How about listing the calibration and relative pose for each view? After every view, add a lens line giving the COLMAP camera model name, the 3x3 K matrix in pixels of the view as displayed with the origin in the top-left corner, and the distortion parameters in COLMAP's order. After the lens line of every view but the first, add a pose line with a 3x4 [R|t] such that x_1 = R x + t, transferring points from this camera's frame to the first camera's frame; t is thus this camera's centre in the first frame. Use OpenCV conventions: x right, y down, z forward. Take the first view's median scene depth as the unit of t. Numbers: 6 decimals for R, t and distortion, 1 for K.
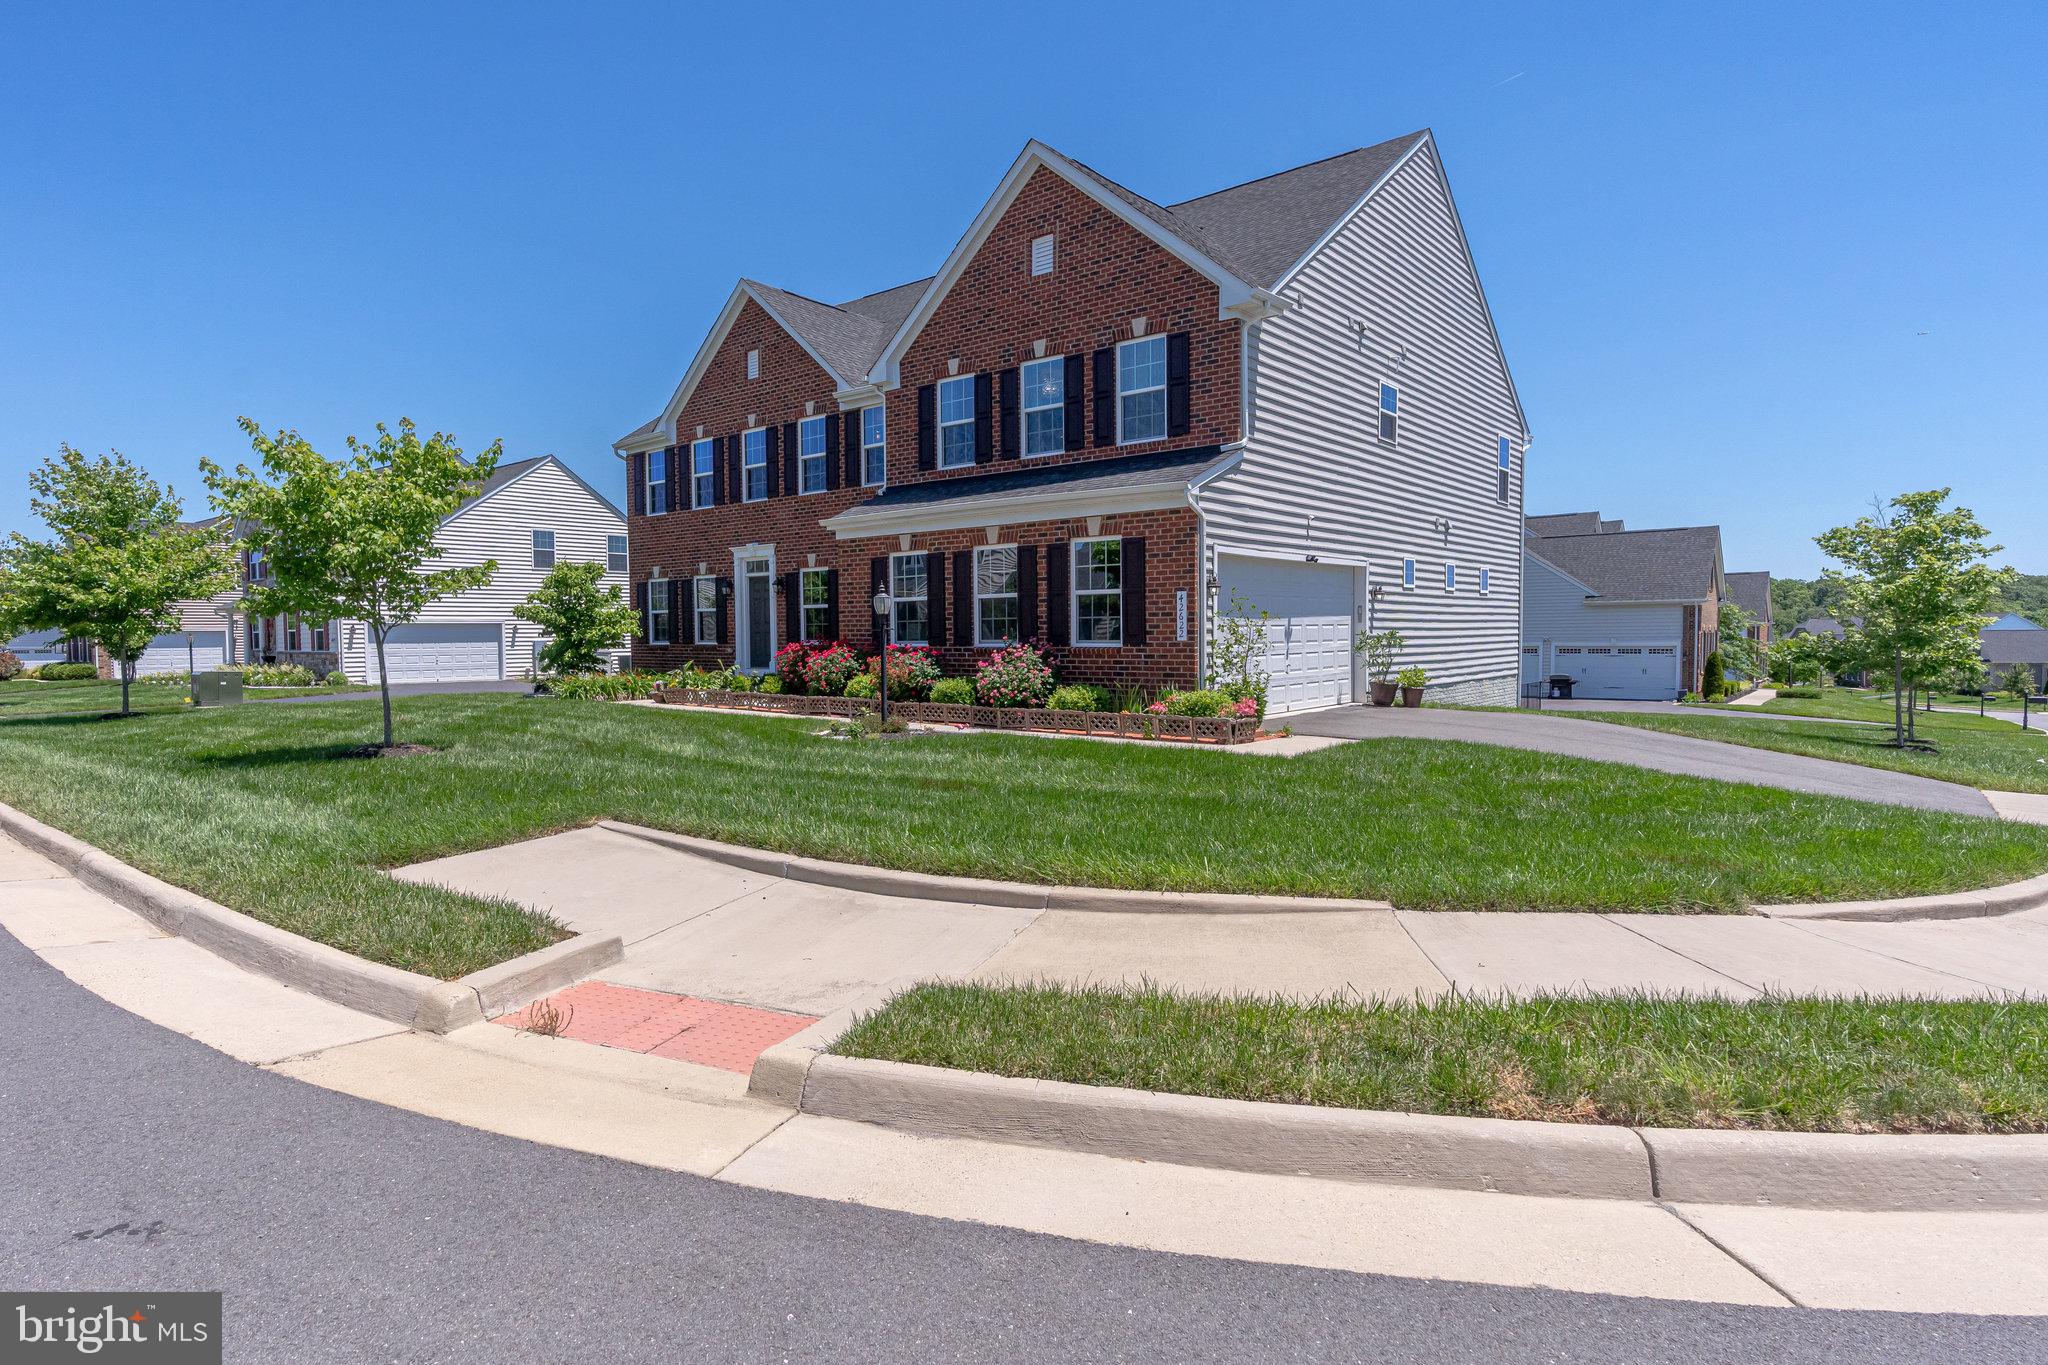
lens RADIAL K [[1086.4, 0, 1011.5], [0, 1086.4, 676.7], [0, 0, 1]] dist [-0.002955, -0.000123]
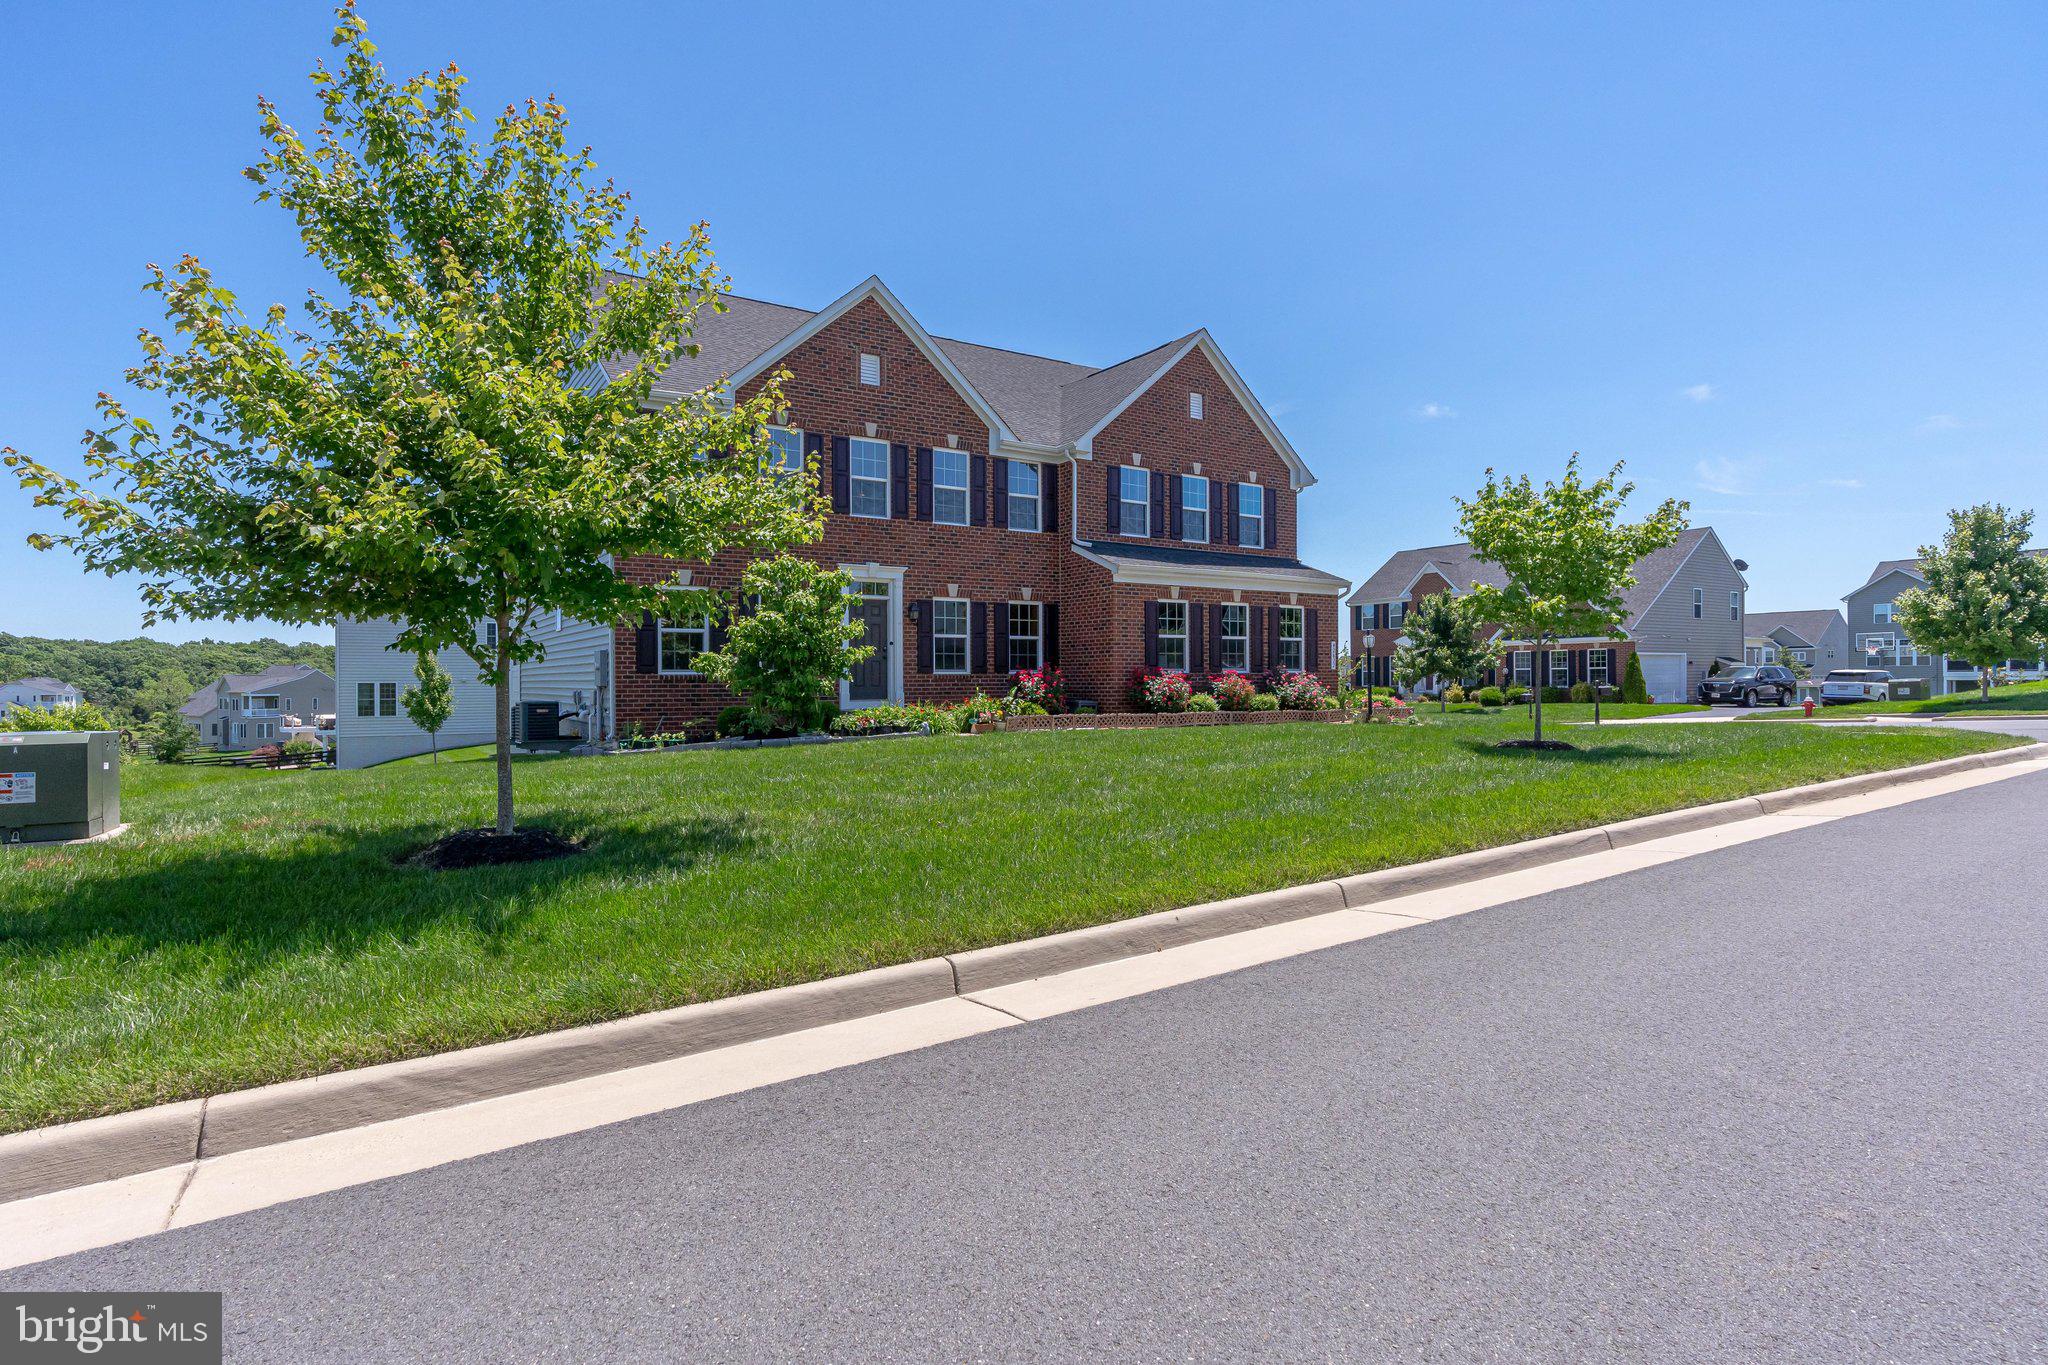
lens RADIAL K [[984.9, 0, 981.3], [0, 984.9, 683.9], [0, 0, 1]] dist [-0.009877, 0.000768]
pose [[0.320132, 0.000055, 0.947373, -1.288220], [0.041346, 0.999046, -0.014029, -0.007730], [-0.946470, 0.043661, 0.319825, 0.847682]]
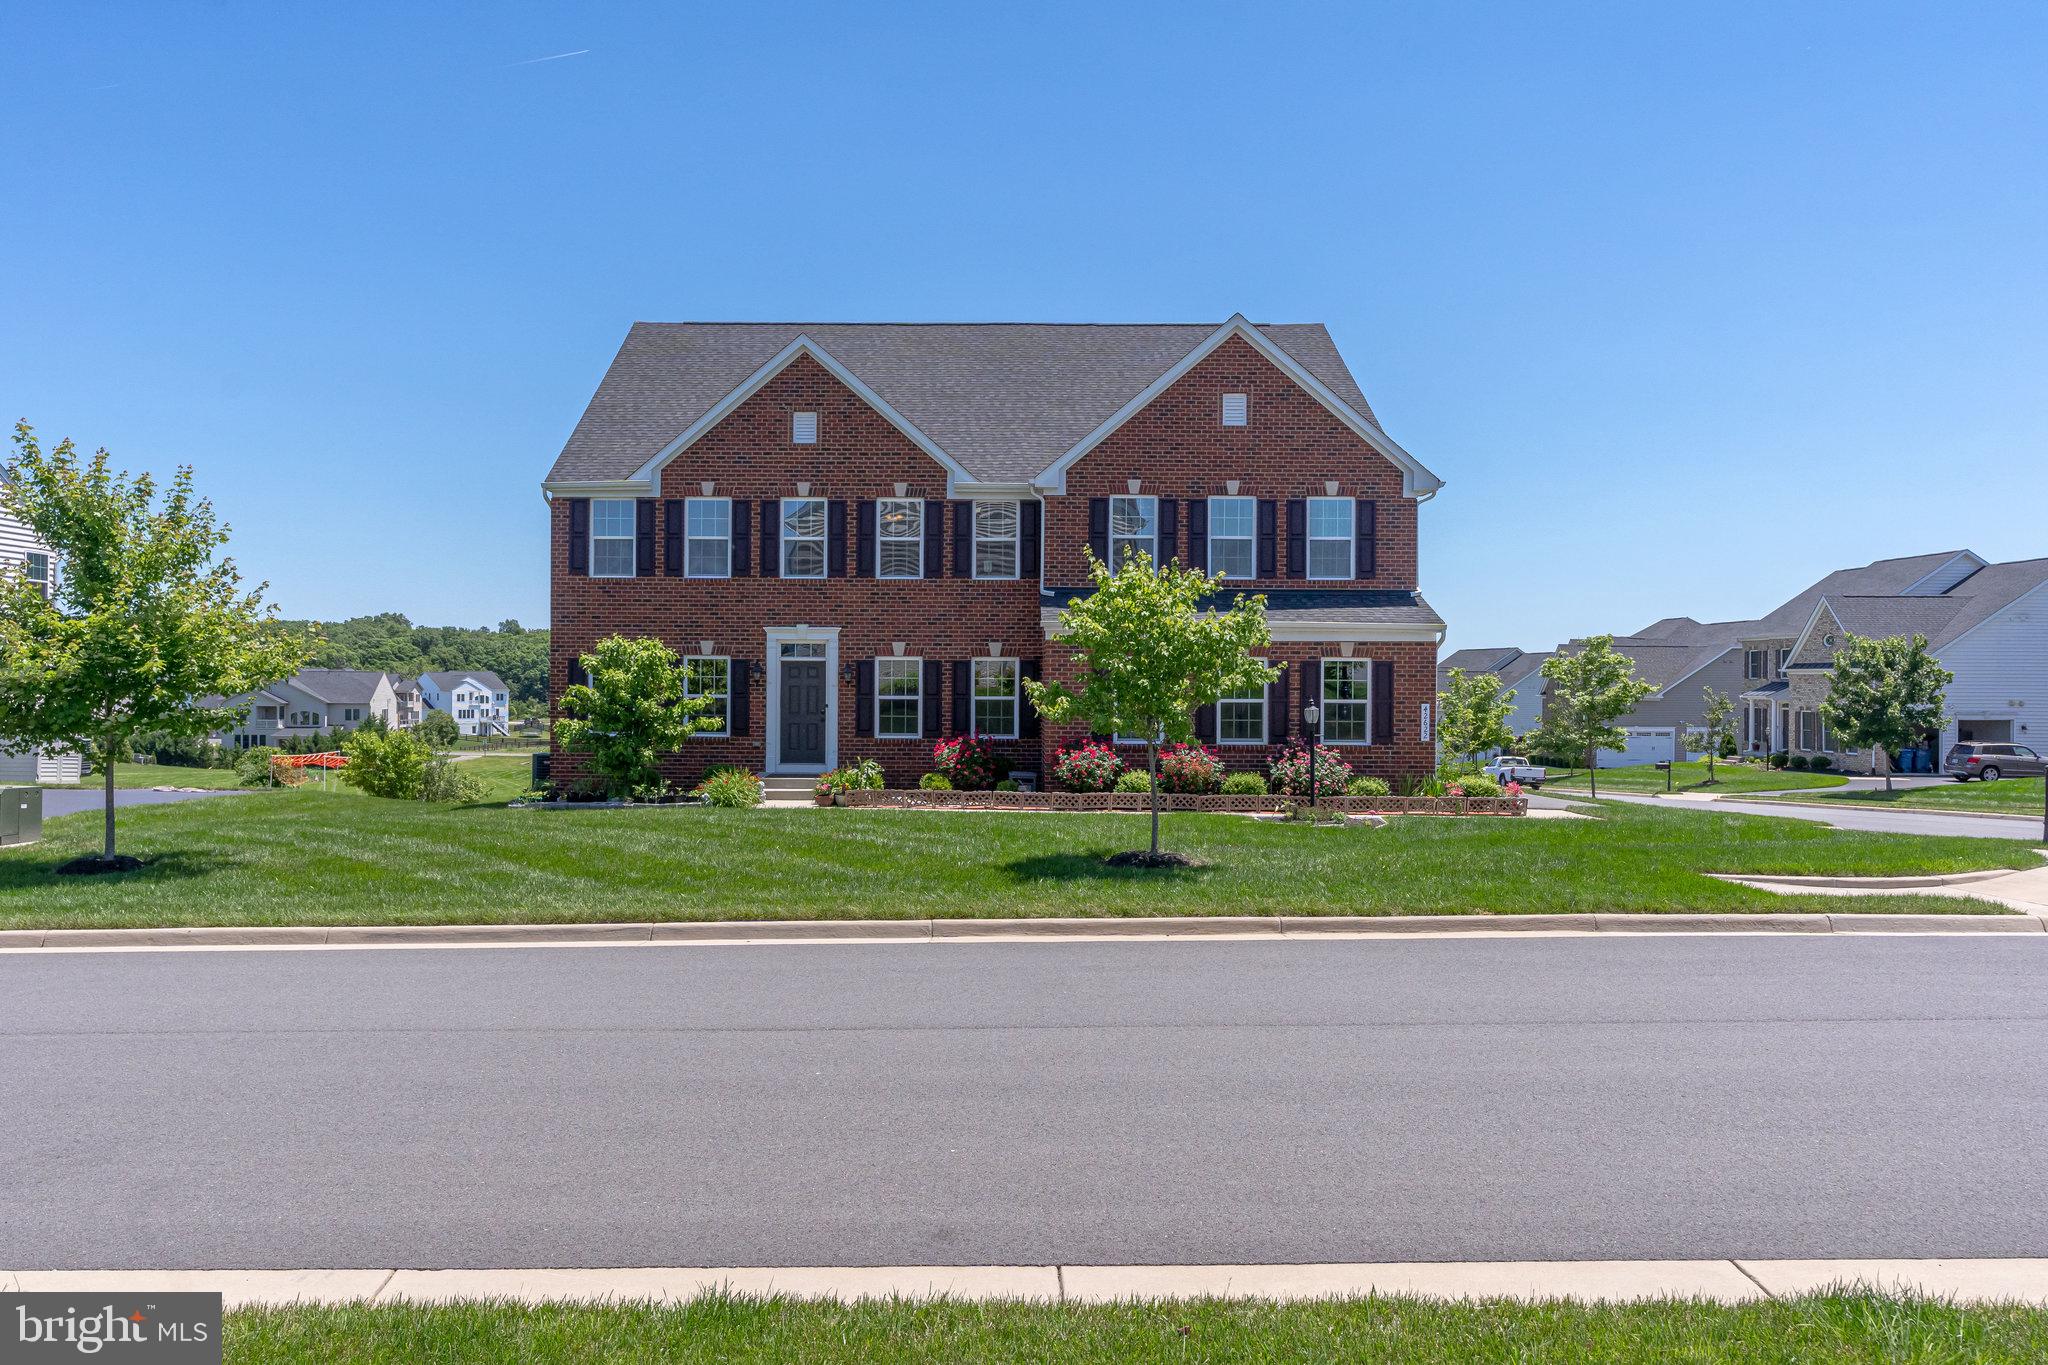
lens RADIAL K [[1382.7, 0, 1027.4], [0, 1382.7, 685.9], [0, 0, 1]] dist [-0.004699, 0.001875]
pose [[0.764828, 0.011263, 0.644136, -1.078670], [0.013102, 0.999368, -0.033031, -0.041691], [-0.644101, 0.033703, 0.764197, 0.011598]]
